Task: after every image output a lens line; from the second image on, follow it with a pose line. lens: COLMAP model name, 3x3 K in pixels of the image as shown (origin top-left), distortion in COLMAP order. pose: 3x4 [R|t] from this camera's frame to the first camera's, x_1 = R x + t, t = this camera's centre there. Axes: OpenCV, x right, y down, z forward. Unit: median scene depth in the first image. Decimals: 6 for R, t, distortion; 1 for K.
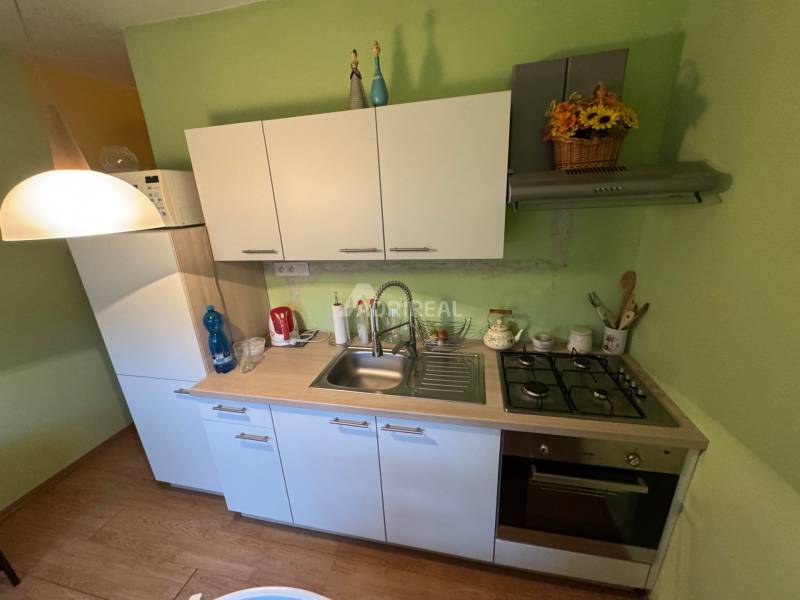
lens RADIAL K [[318.6, 0, 399.3], [0, 318.6, 298.1], [0, 0, 1]] dist [-0.004279, -0.000049]
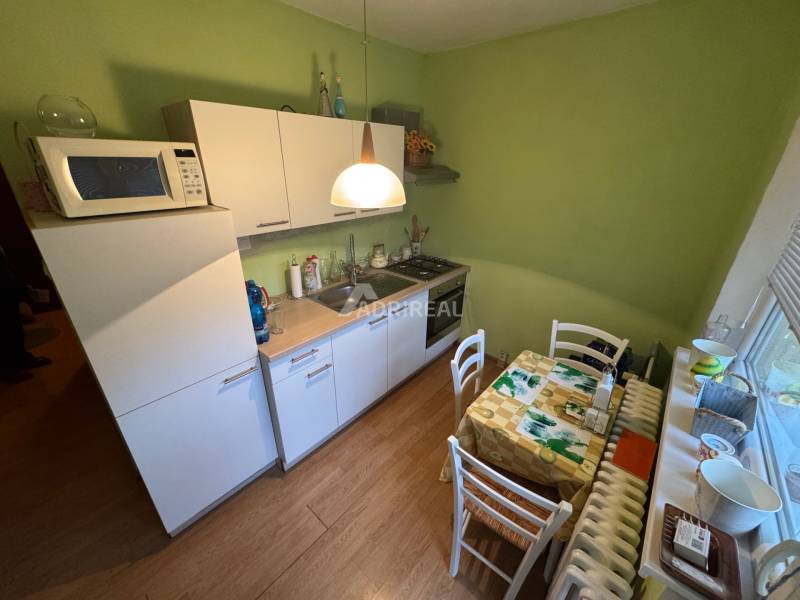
lens RADIAL K [[318.6, 0, 396.8], [0, 318.6, 300.2], [0, 0, 1]] dist [-0.004279, -0.000049]
pose [[0.476031, -0.303365, 0.825448, -1.353196], [0.238232, 0.948006, 0.211020, -0.023191], [-0.846546, 0.096196, 0.523552, 0.053136]]
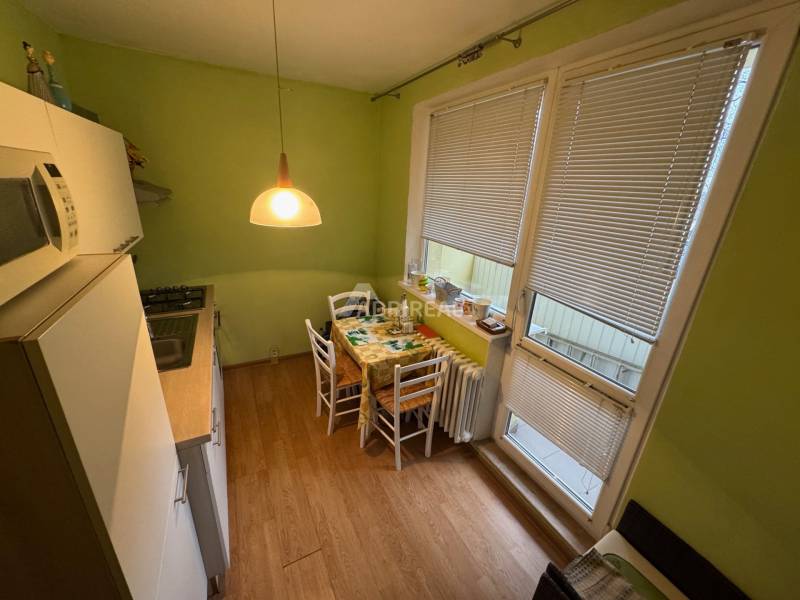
lens RADIAL K [[318.6, 0, 400.7], [0, 318.6, 300.6], [0, 0, 1]] dist [-0.004279, -0.000049]
pose [[-0.662407, -0.240485, 0.709495, -1.575921], [0.211901, 0.848251, 0.485354, -0.330553], [-0.718550, 0.471845, -0.510928, 0.979346]]
